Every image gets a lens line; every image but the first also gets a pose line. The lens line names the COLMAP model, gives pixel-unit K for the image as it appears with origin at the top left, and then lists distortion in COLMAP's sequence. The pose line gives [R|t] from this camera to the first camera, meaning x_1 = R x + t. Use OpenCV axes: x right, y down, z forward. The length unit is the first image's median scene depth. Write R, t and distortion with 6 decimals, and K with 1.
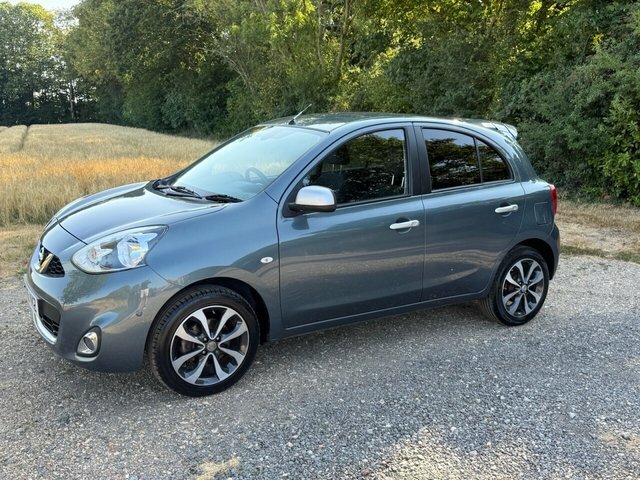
lens RADIAL K [[627.3, 0, 320.2], [0, 627.3, 235.2], [0, 0, 1]] dist [0.026504, 0.000000]
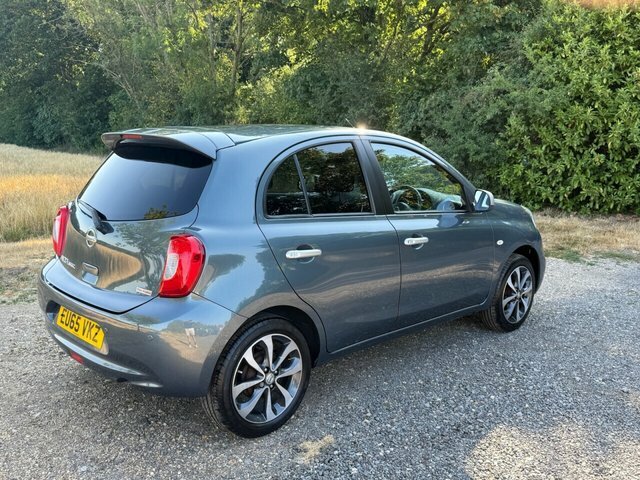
lens RADIAL K [[627.3, 0, 319.9], [0, 627.3, 225.6], [0, 0, 1]] dist [0.026504, 0.000000]
pose [[0.979544, -0.029342, 0.199079, -0.221071], [0.036810, 0.998747, -0.033916, 0.011680], [-0.197834, 0.040550, 0.979396, -0.063340]]
